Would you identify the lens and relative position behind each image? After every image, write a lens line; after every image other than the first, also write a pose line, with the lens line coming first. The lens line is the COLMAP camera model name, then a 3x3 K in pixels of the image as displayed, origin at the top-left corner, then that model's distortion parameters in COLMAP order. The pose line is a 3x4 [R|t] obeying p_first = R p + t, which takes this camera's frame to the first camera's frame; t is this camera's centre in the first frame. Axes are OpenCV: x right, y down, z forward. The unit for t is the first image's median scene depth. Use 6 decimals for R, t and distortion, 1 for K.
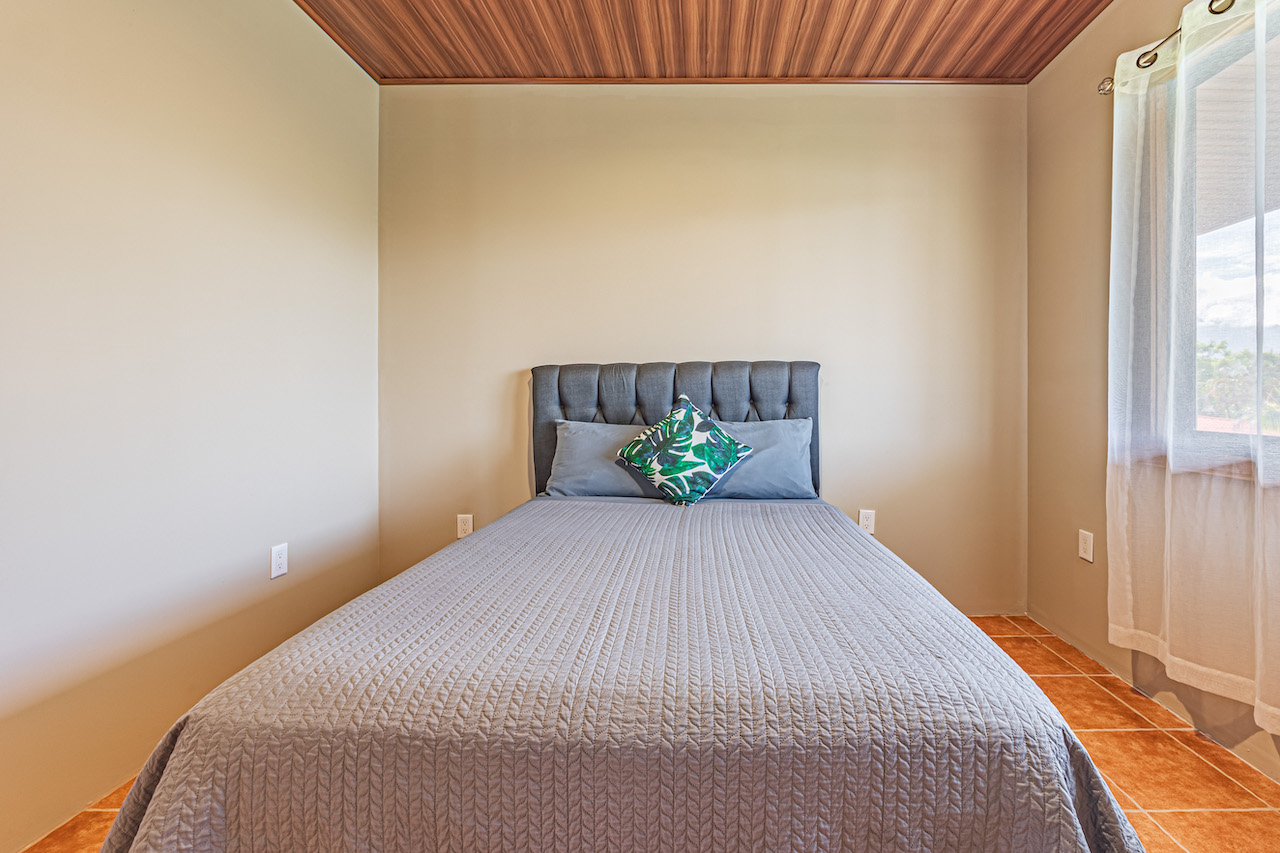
lens RADIAL K [[514.2, 0, 637.7], [0, 514.2, 392.6], [0, 0, 1]] dist [-0.007394, 0.001136]
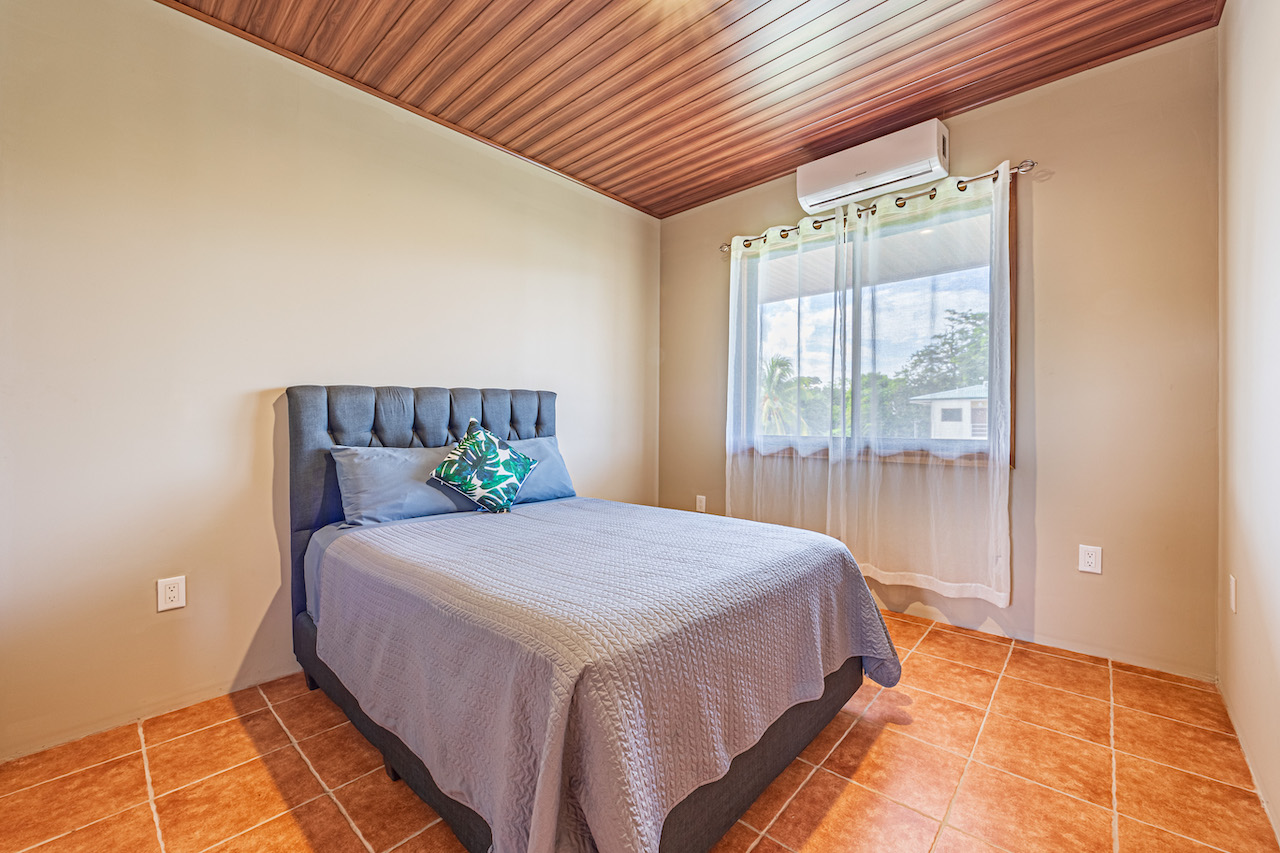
lens RADIAL K [[514.2, 0, 623.0], [0, 514.2, 415.0], [0, 0, 1]] dist [-0.007394, 0.001136]
pose [[0.685064, 0.001159, 0.728482, -0.534191], [0.000350, 0.999998, -0.001920, 0.000078], [-0.728483, 0.001570, 0.685062, 0.003652]]
